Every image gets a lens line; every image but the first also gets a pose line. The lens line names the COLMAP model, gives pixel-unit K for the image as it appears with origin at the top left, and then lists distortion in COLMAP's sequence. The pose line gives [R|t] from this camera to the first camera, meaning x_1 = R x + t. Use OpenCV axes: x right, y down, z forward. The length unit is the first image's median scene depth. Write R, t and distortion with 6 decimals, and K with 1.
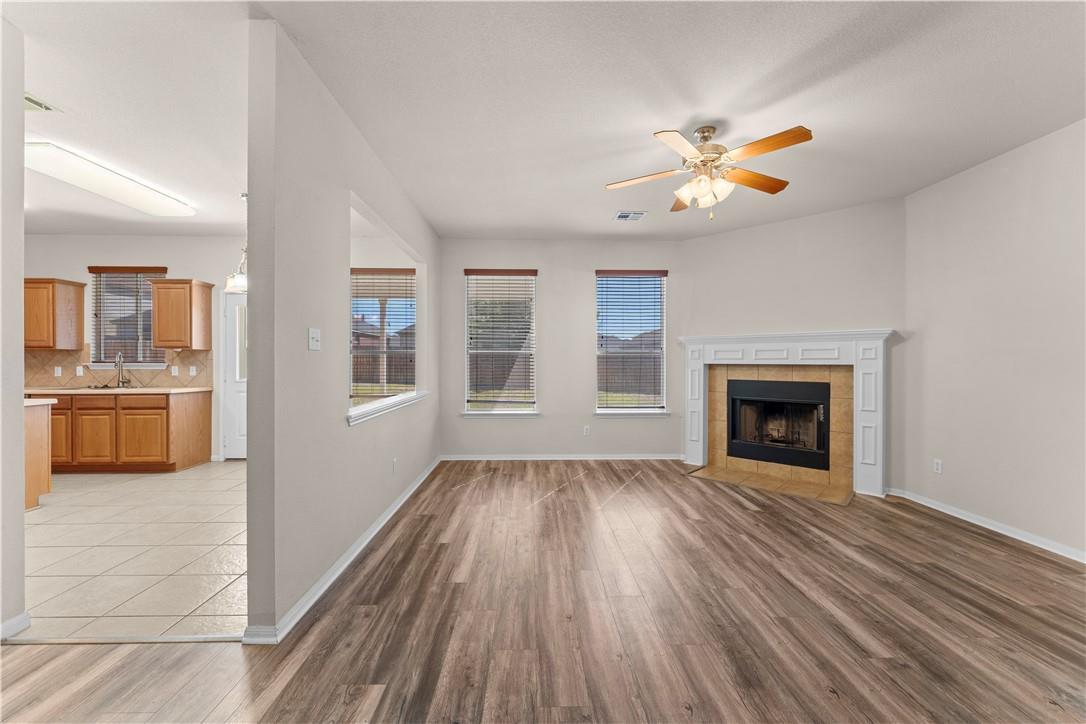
lens RADIAL K [[433.3, 0, 539.3], [0, 433.3, 363.8], [0, 0, 1]] dist [-0.002779, -0.000174]
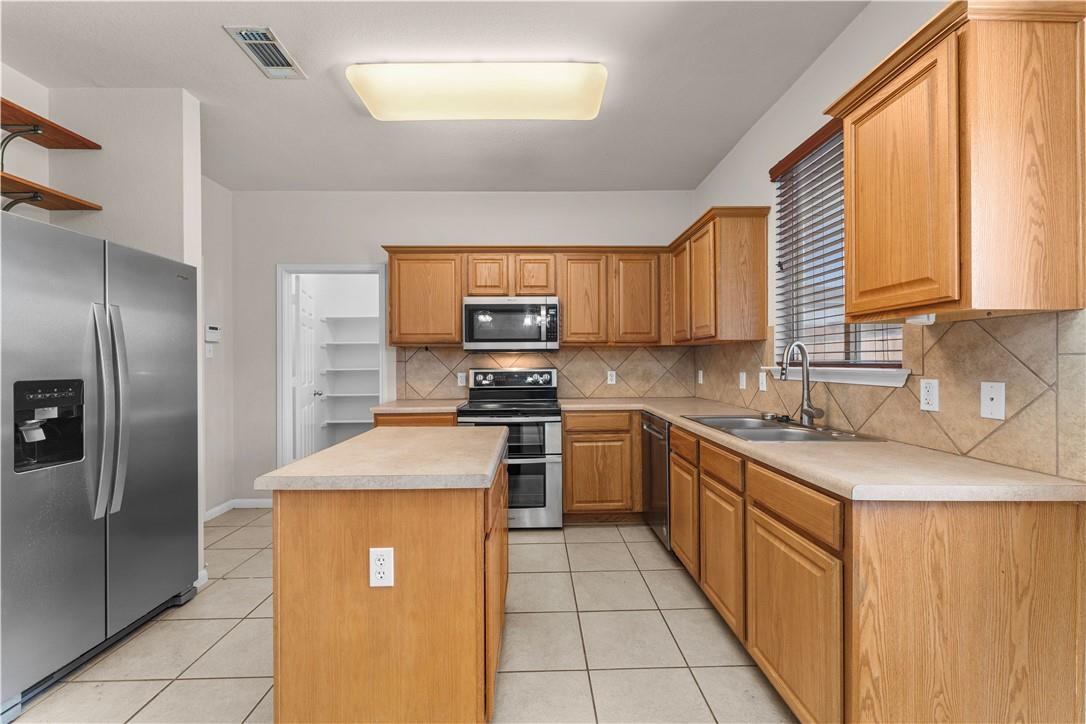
lens RADIAL K [[433.3, 0, 539.8], [0, 433.3, 363.2], [0, 0, 1]] dist [-0.002779, -0.000174]
pose [[-0.004171, 0.000131, -0.999991, -0.552915], [-0.003205, 0.999995, 0.000144, -0.004548], [0.999986, 0.003206, -0.004170, 0.742719]]
